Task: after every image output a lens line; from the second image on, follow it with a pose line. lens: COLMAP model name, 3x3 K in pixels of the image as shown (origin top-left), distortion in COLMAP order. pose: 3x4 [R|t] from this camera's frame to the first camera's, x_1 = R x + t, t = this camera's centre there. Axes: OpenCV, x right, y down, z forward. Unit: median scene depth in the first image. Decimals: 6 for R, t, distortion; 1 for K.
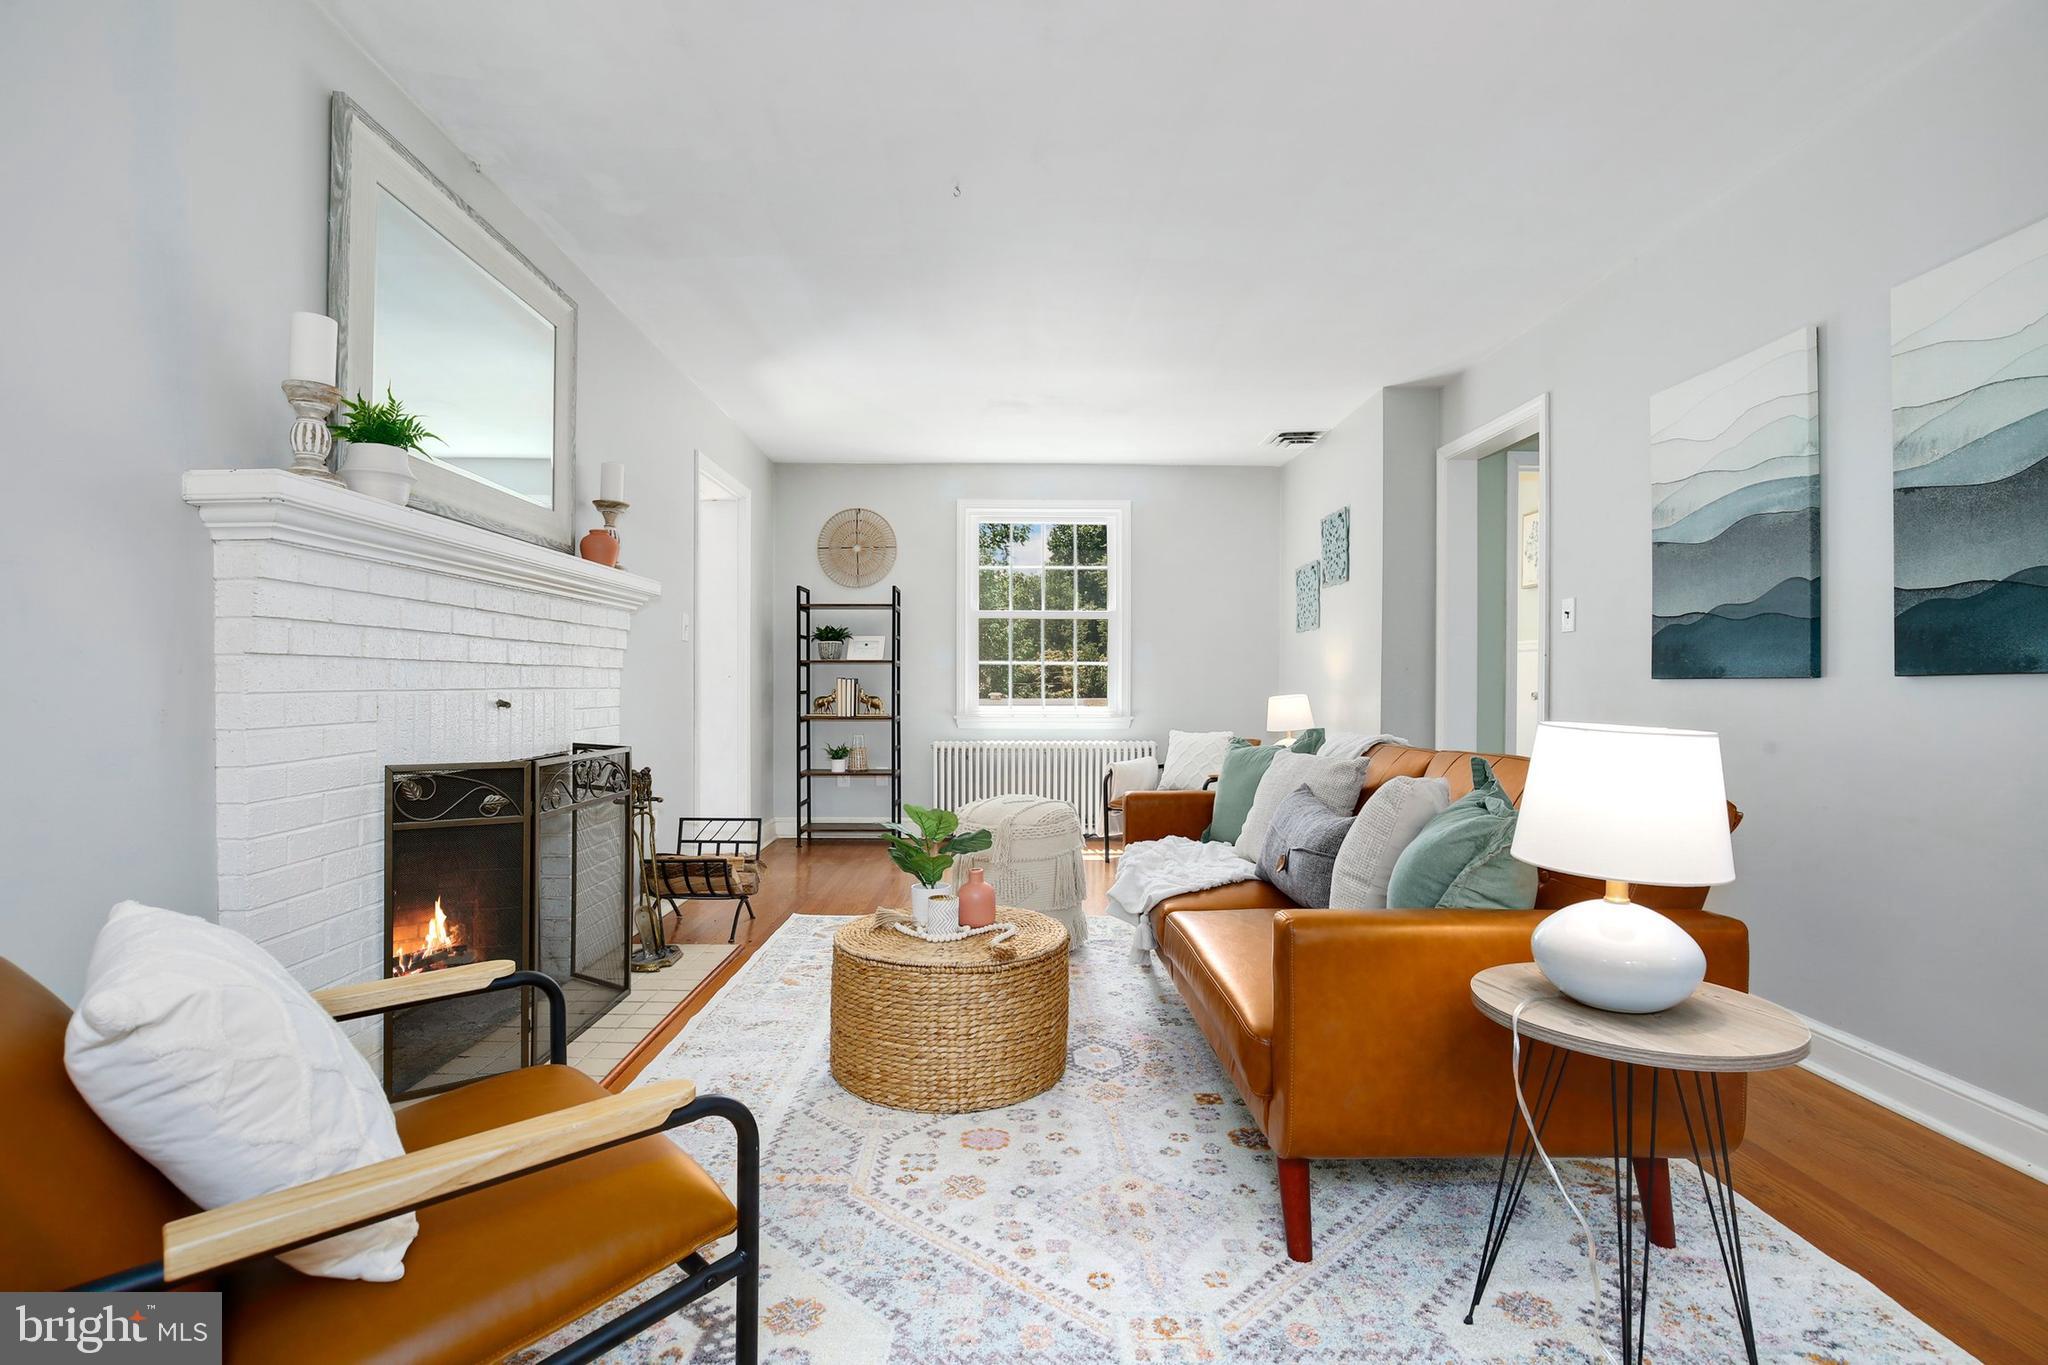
lens RADIAL K [[938.0, 0, 1020.7], [0, 938.0, 682.4], [0, 0, 1]] dist [-0.026361, 0.005559]
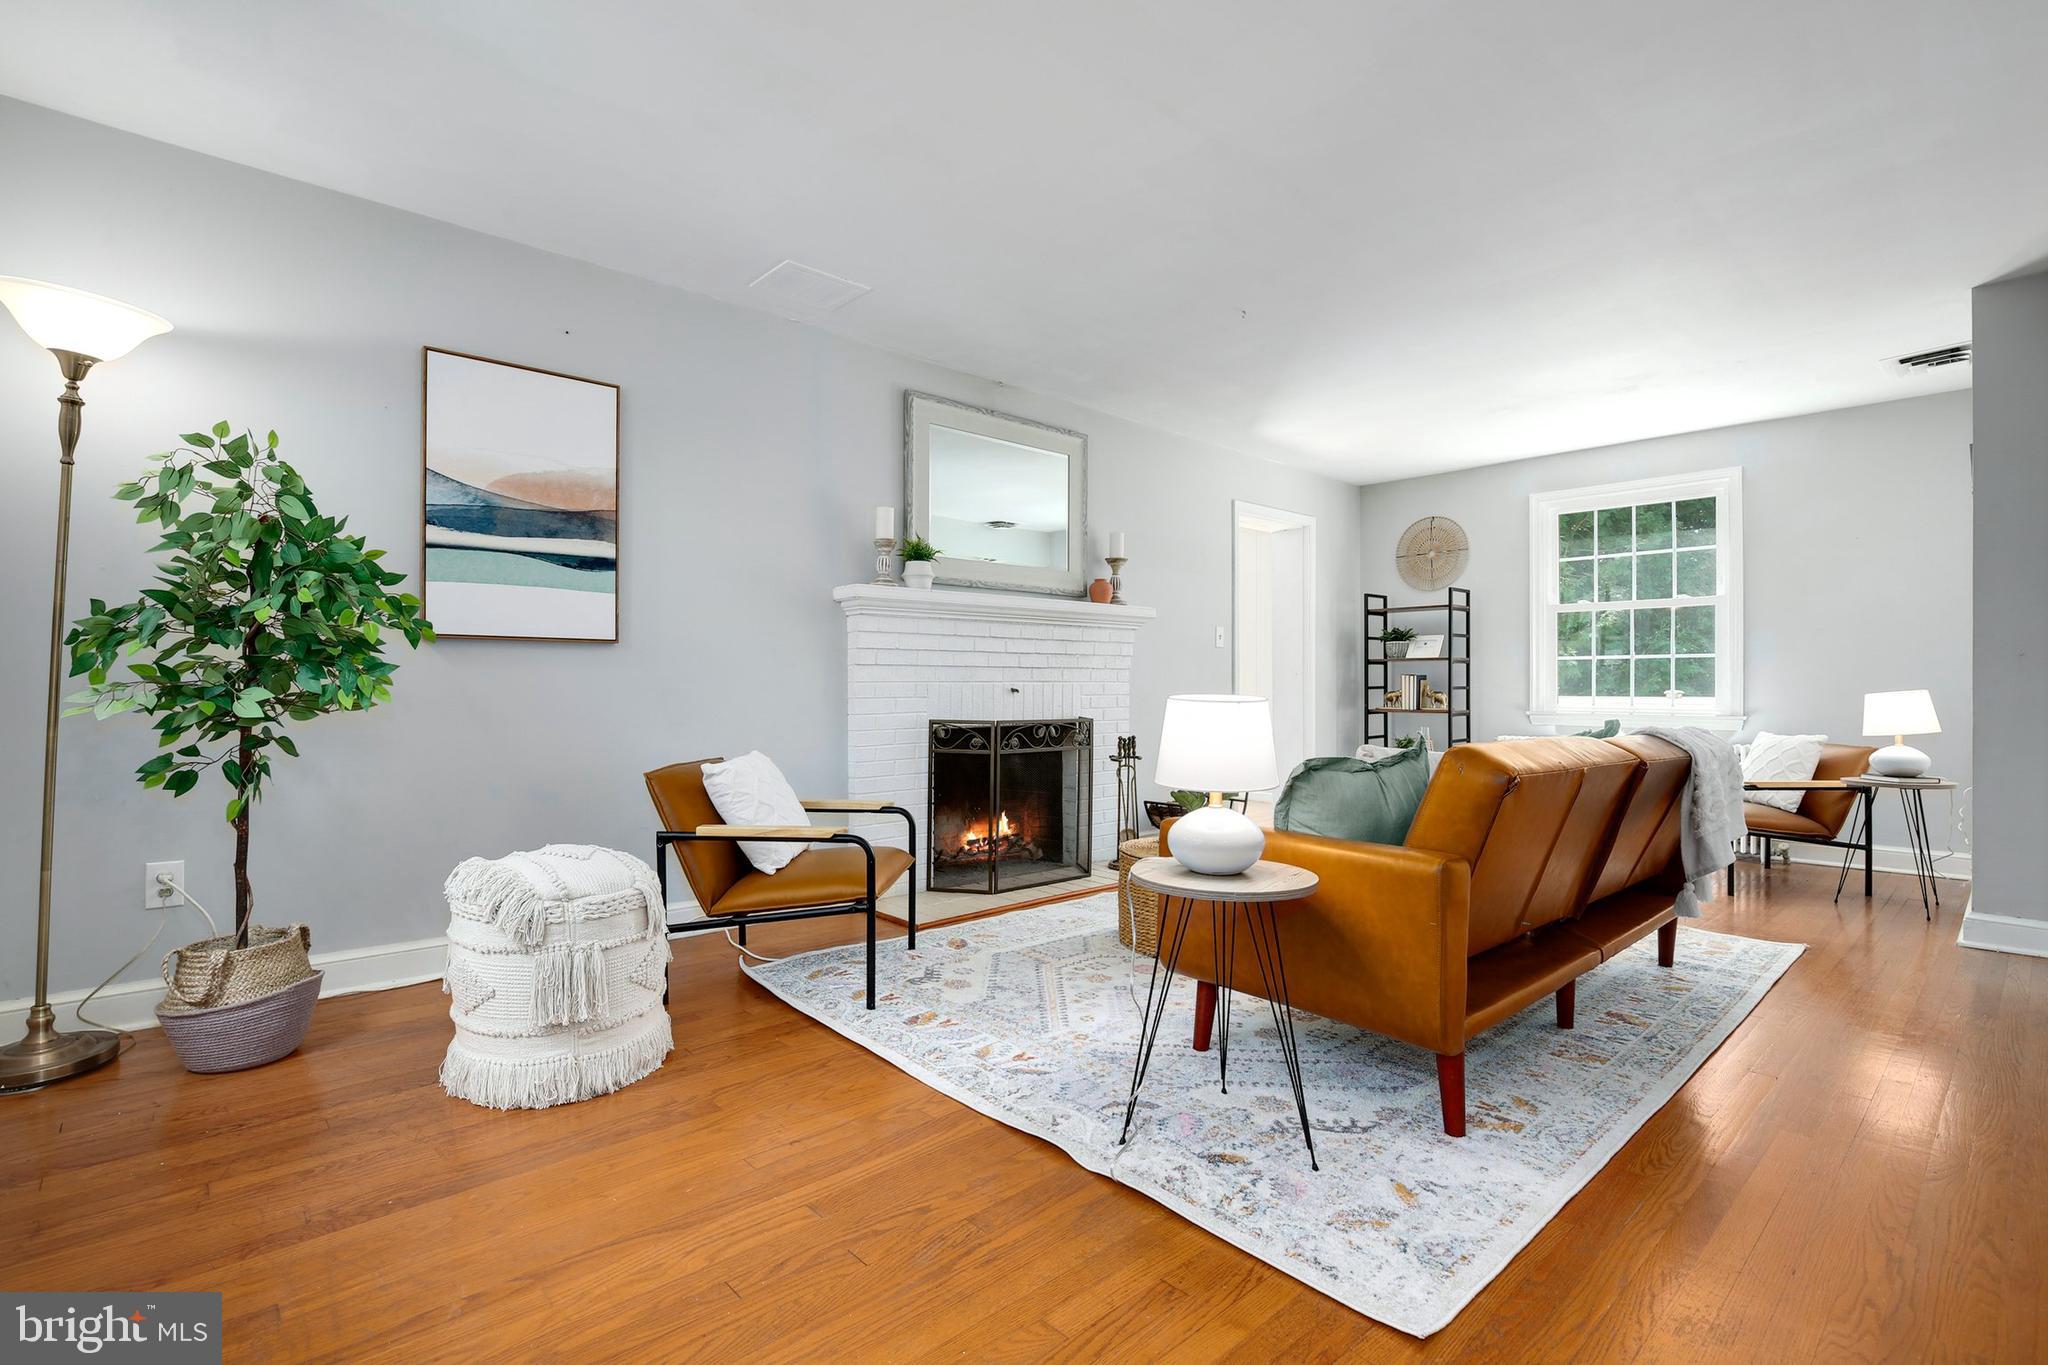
lens RADIAL K [[938.0, 0, 1020.7], [0, 938.0, 682.4], [0, 0, 1]] dist [-0.026361, 0.005559]
pose [[0.656856, -0.004295, -0.754004, 0.788131], [0.002960, 0.999991, -0.003118, 0.013981], [0.754011, -0.000184, 0.656862, -0.140831]]
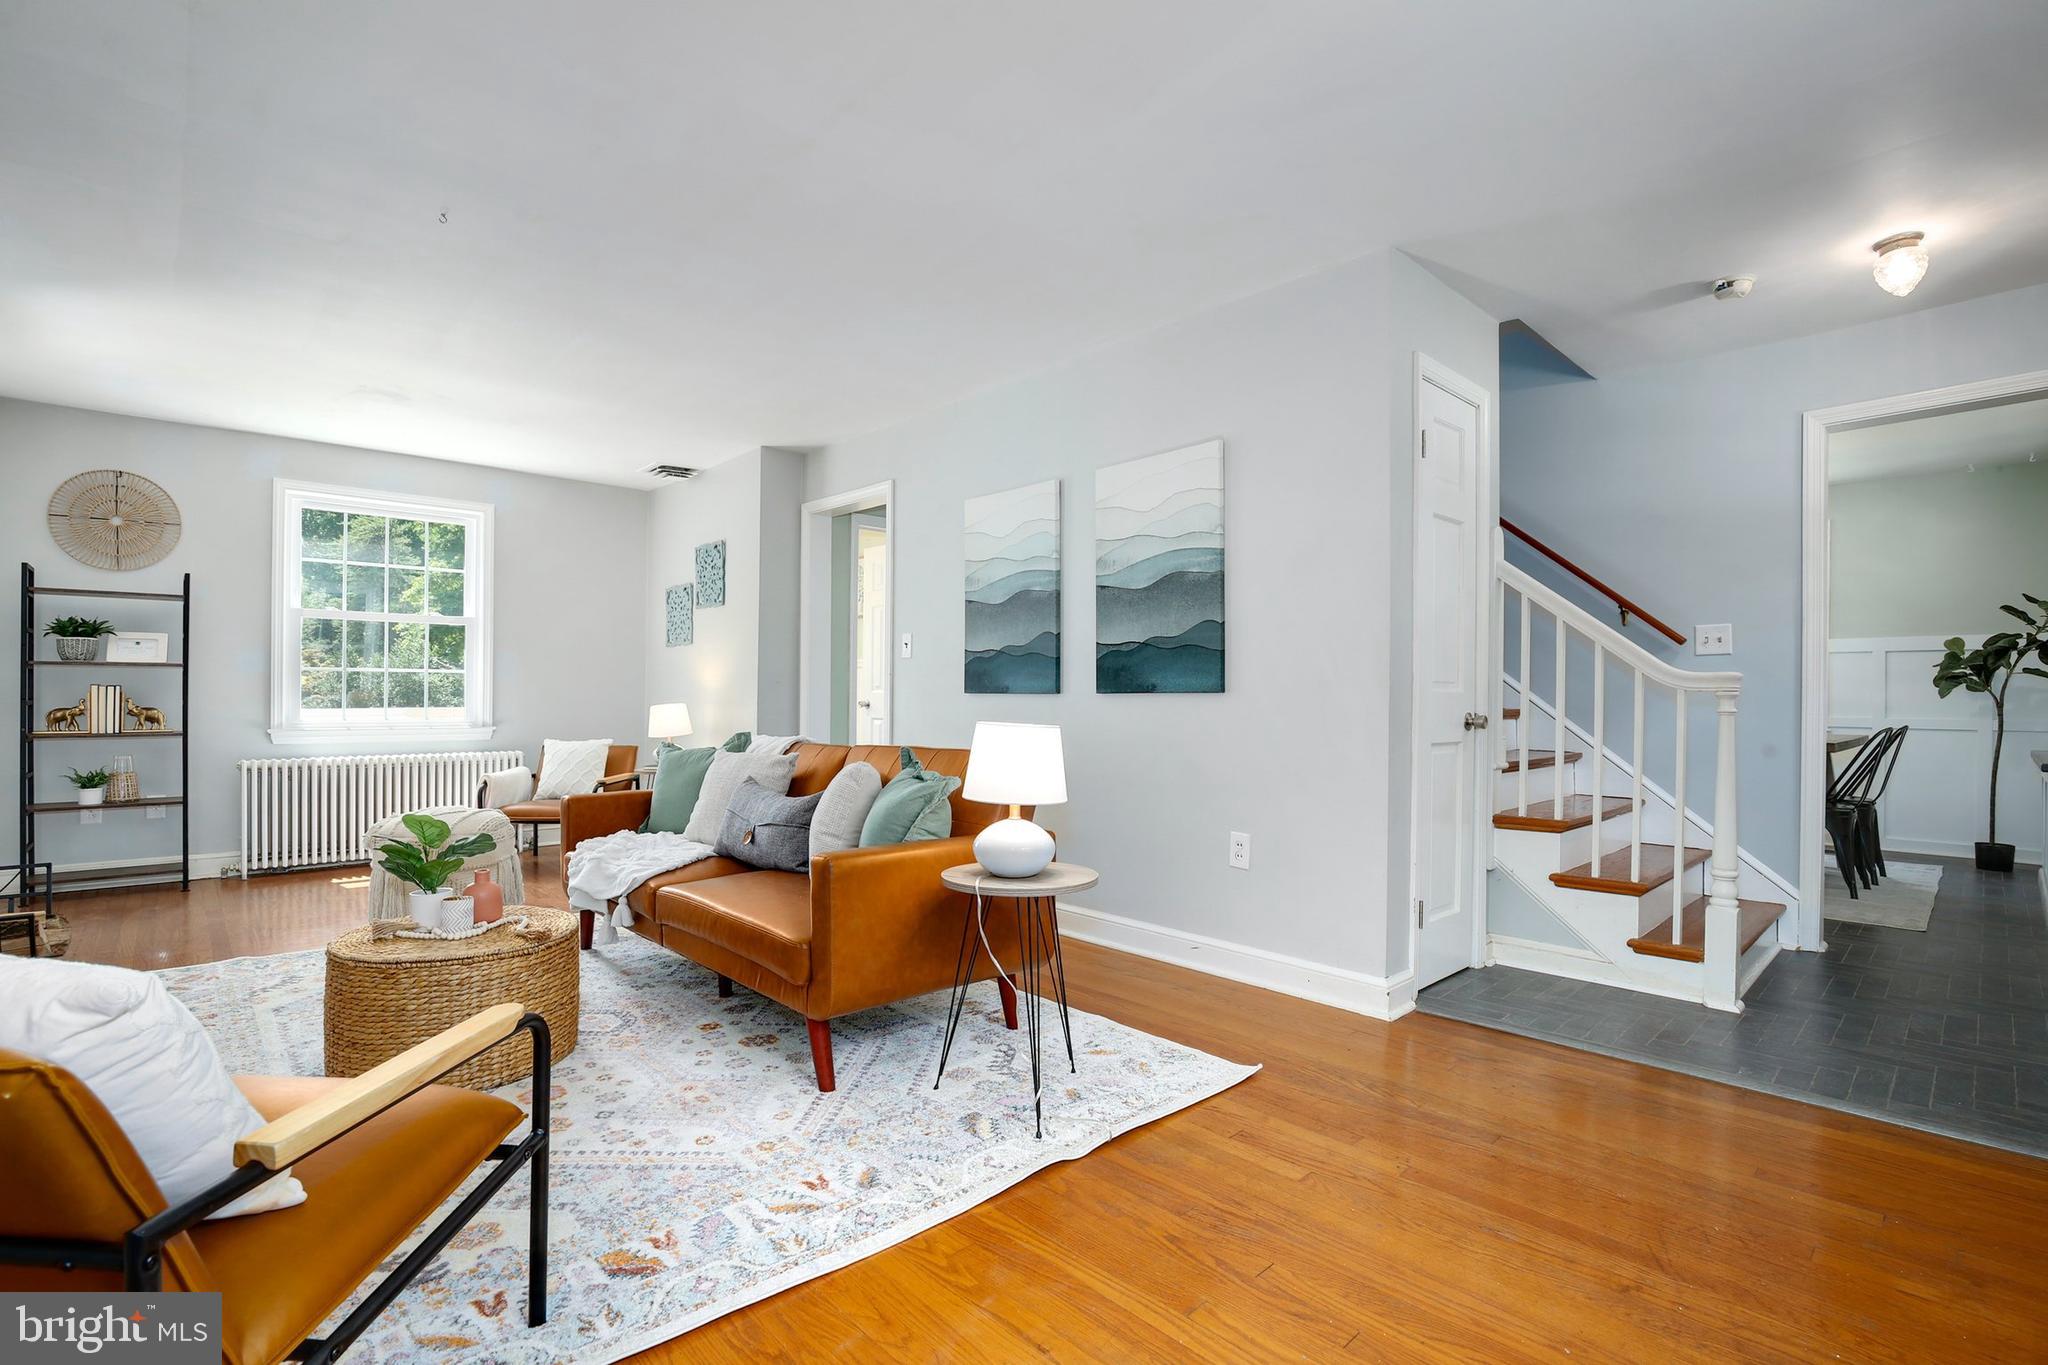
lens RADIAL K [[943.0, 0, 997.4], [0, 943.0, 686.6], [0, 0, 1]] dist [-0.026261, 0.000482]
pose [[0.756446, 0.007981, 0.654007, -0.291728], [-0.005669, 0.999968, -0.005646, -0.006910], [-0.654031, 0.000564, 0.756467, -0.184713]]
